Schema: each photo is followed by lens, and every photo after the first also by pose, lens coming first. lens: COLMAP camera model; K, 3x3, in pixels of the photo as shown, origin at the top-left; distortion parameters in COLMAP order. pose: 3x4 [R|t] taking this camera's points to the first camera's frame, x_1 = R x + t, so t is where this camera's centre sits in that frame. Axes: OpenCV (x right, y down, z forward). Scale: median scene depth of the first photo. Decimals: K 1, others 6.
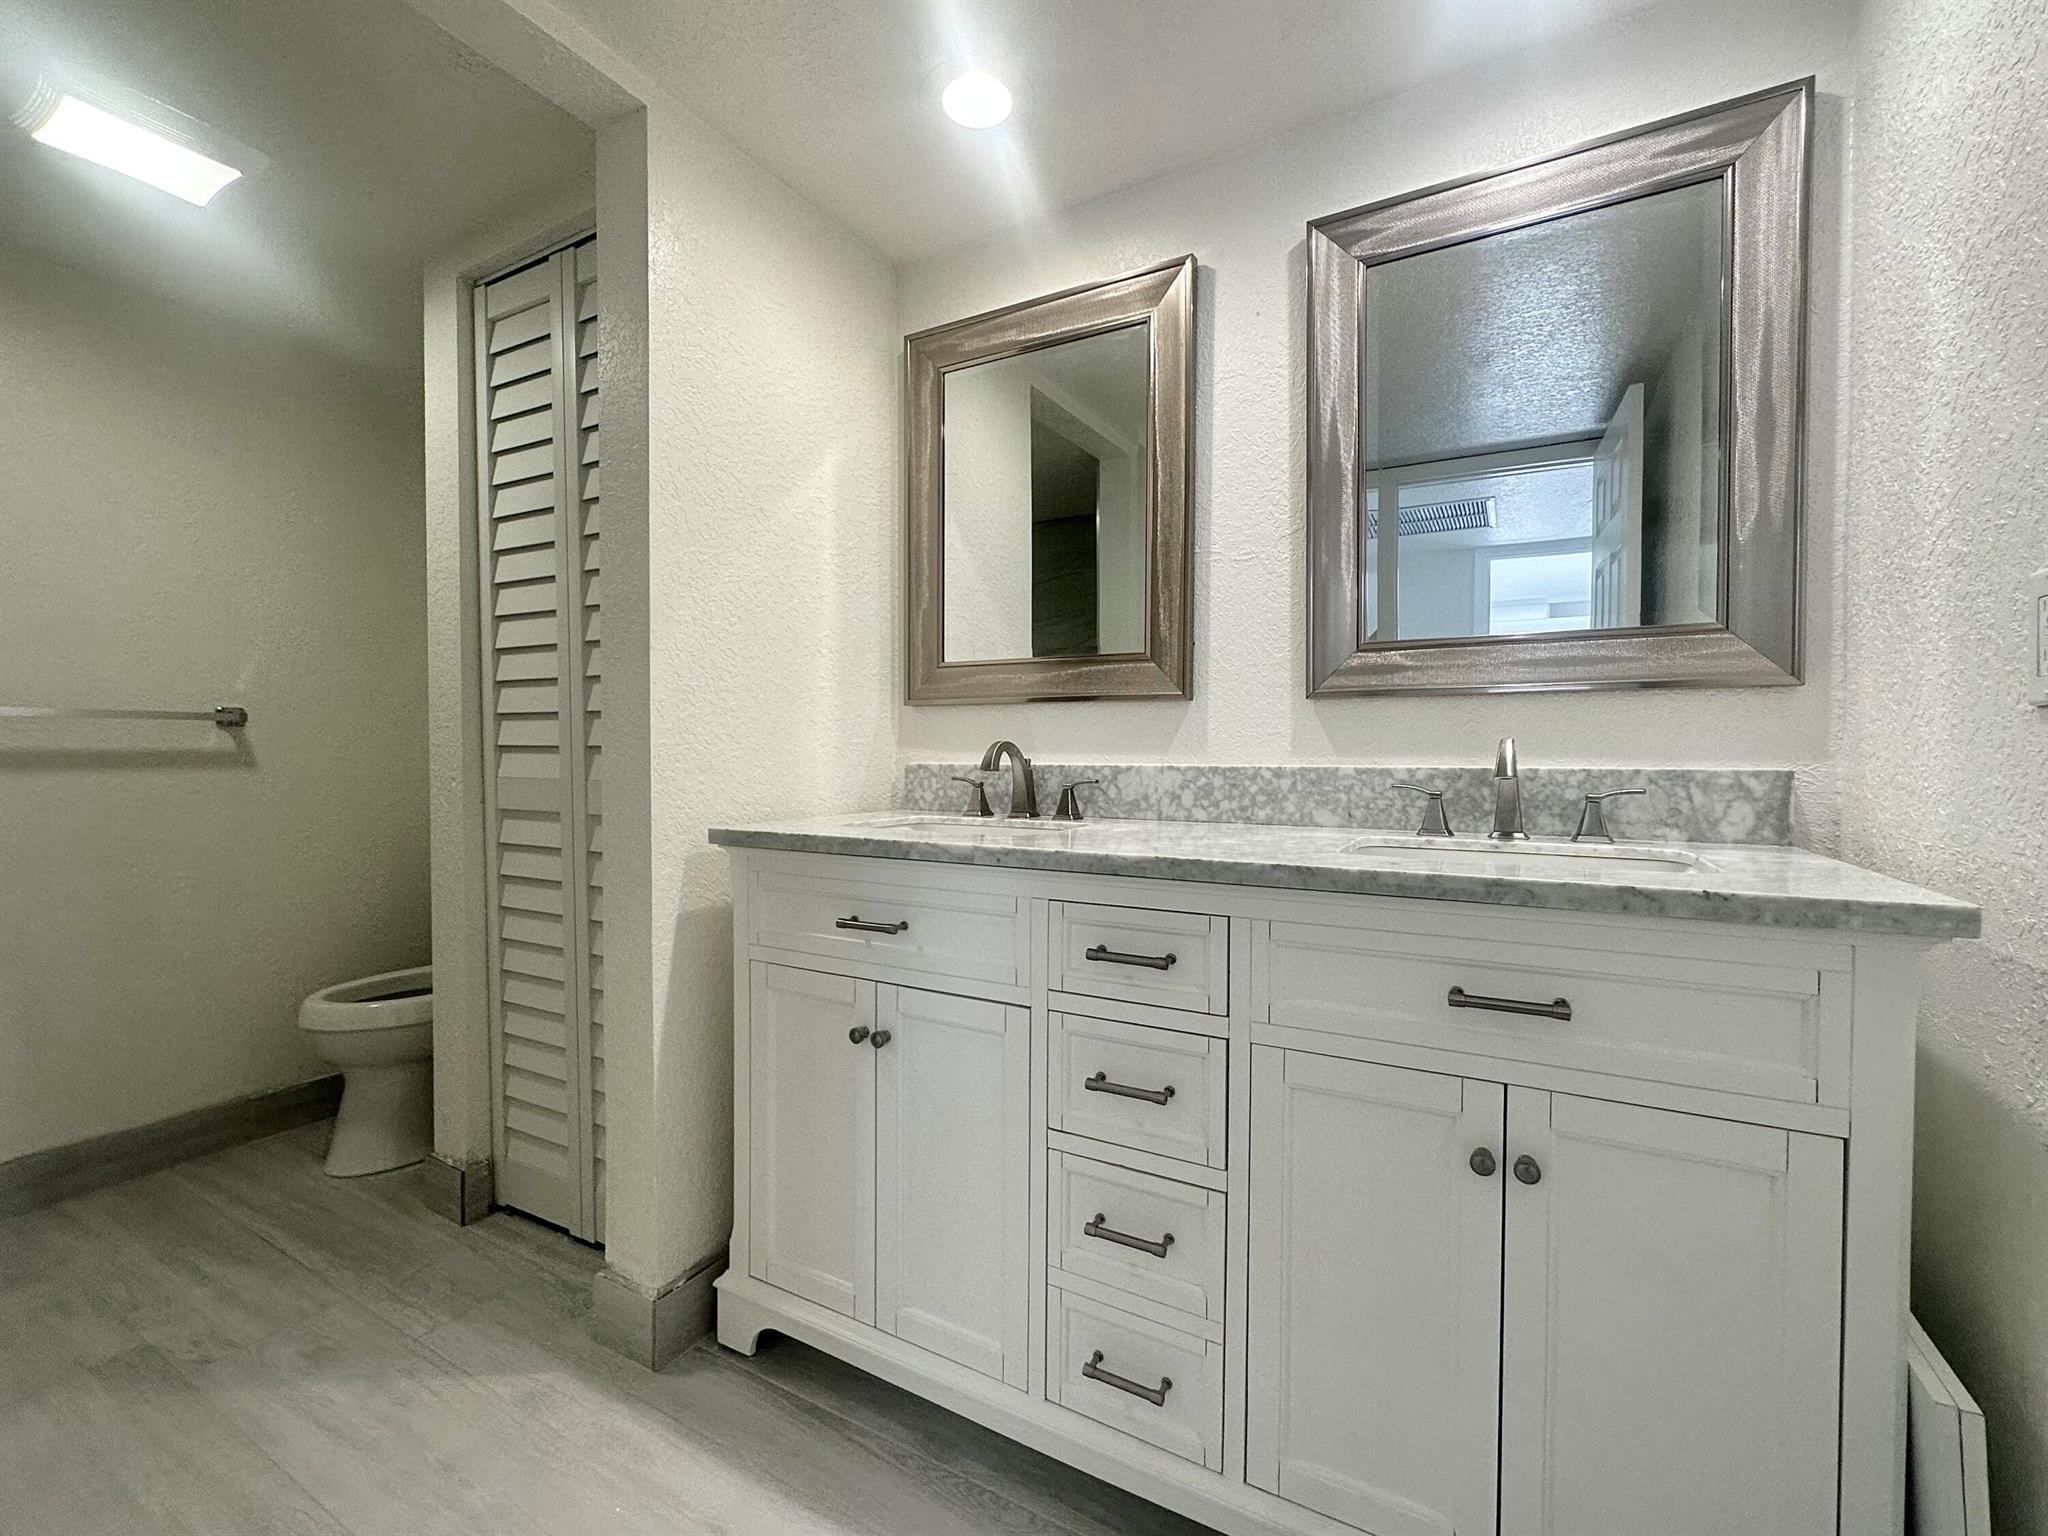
lens RADIAL K [[863.3, 0, 1025.2], [0, 863.3, 765.1], [0, 0, 1]] dist [-0.007394, 0.001313]
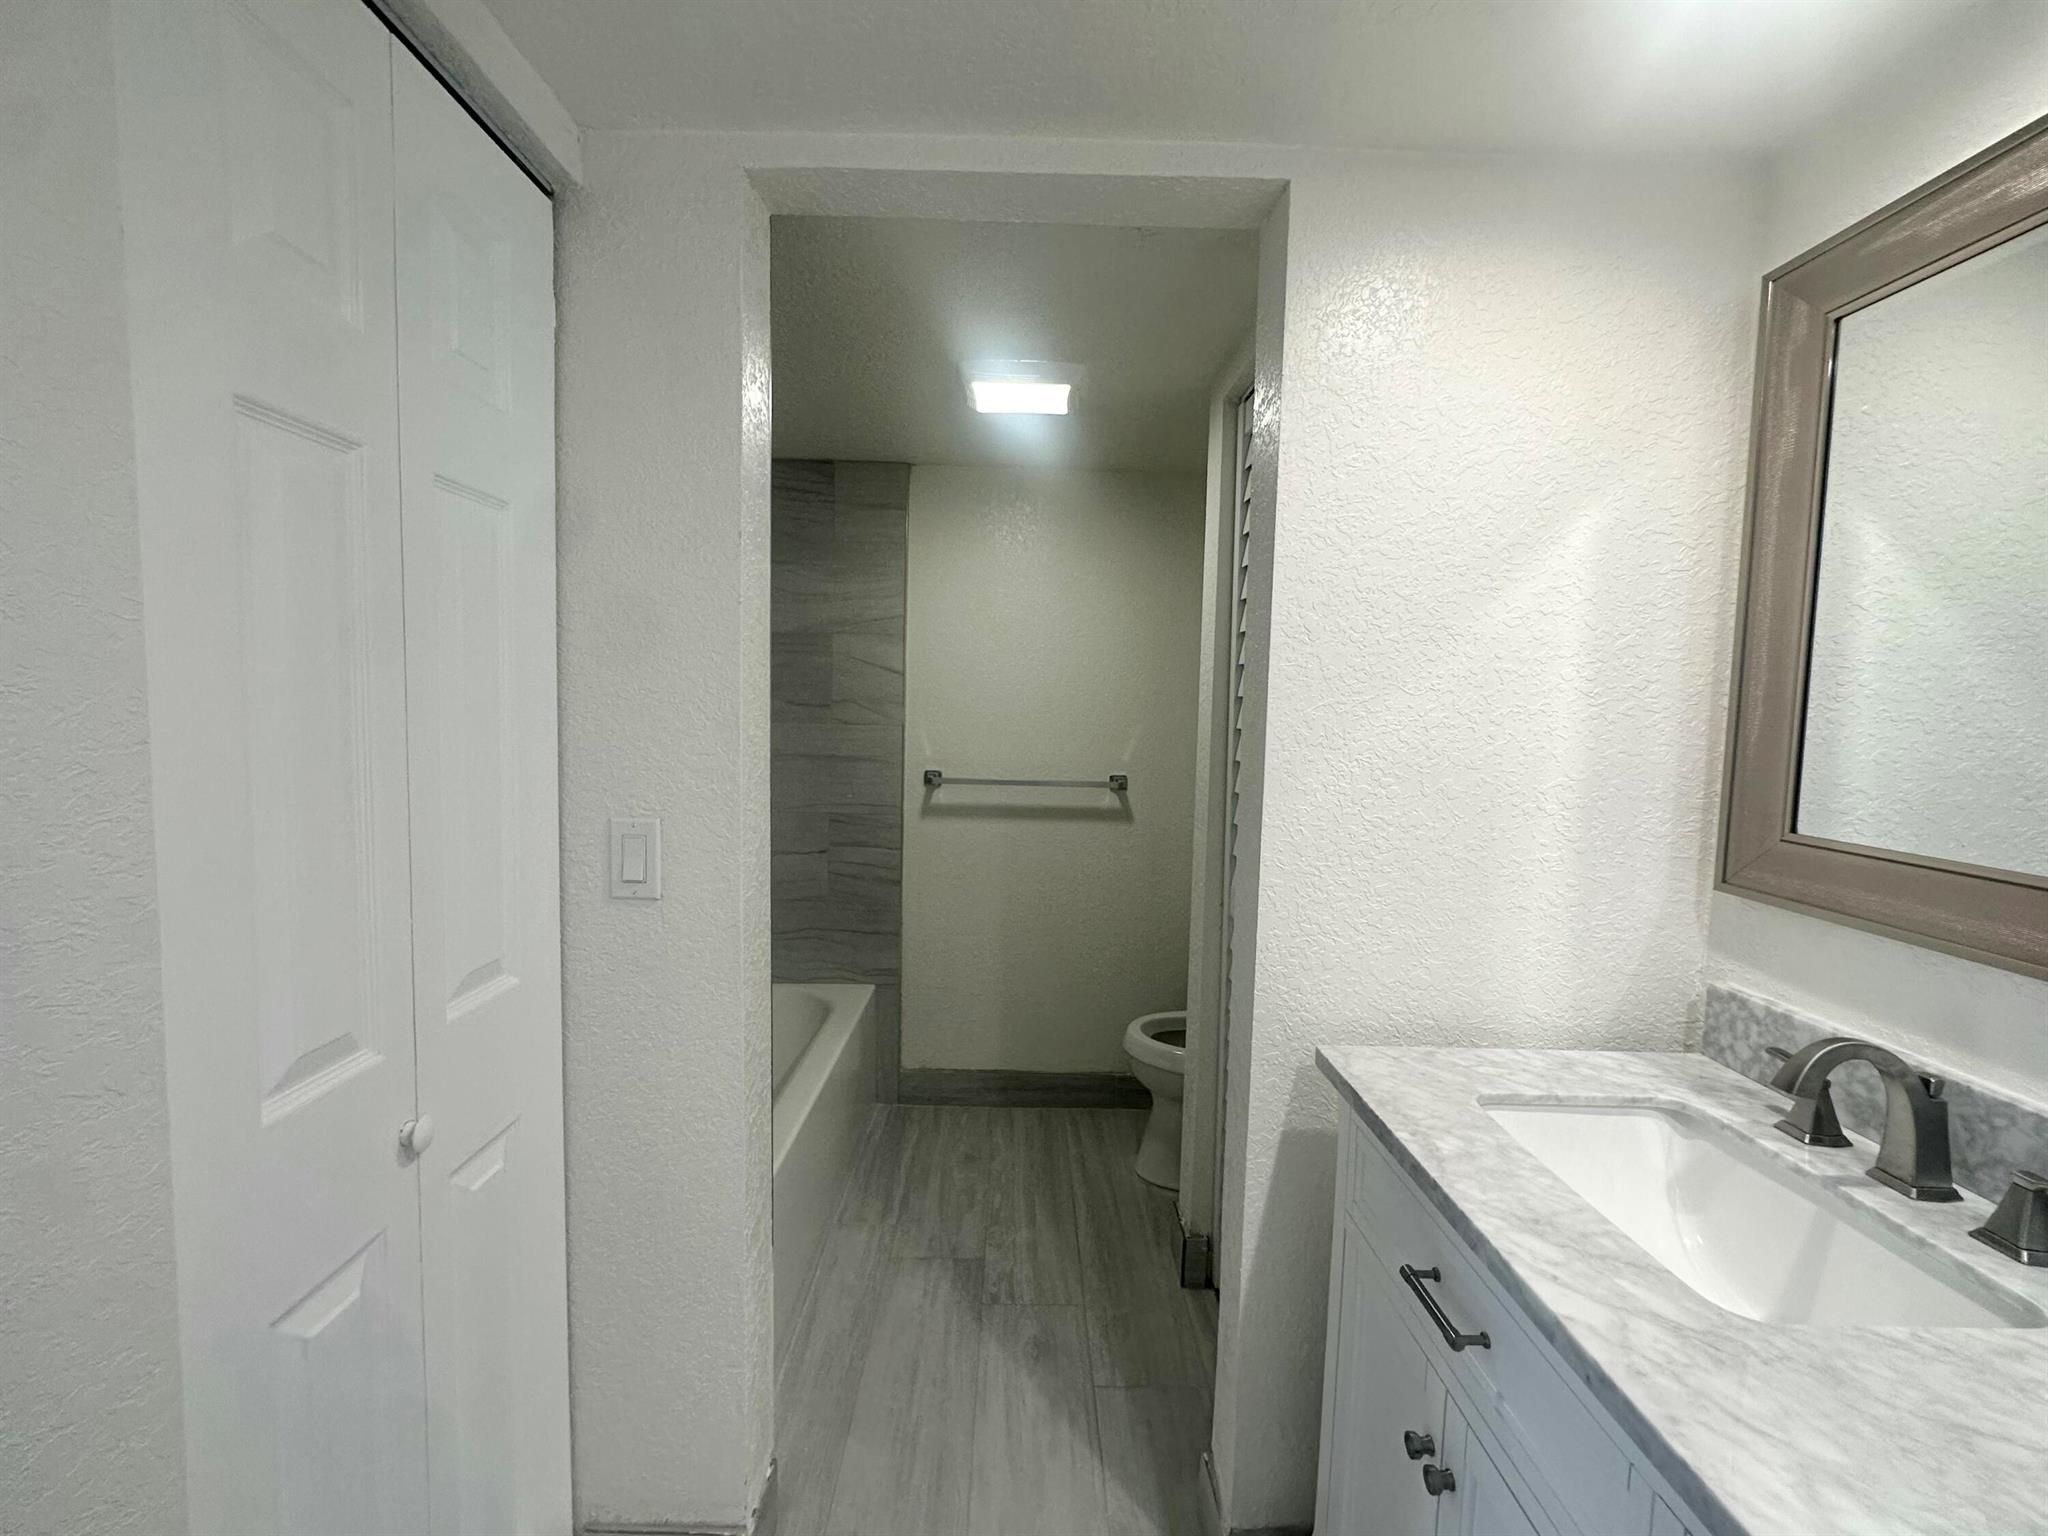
lens RADIAL K [[863.3, 0, 1025.2], [0, 863.3, 765.1], [0, 0, 1]] dist [-0.007394, 0.001313]
pose [[0.498006, 0.072002, -0.864179, 0.141605], [-0.041052, 0.997387, 0.059444, -0.177030], [0.866201, 0.005872, 0.499661, 0.267951]]
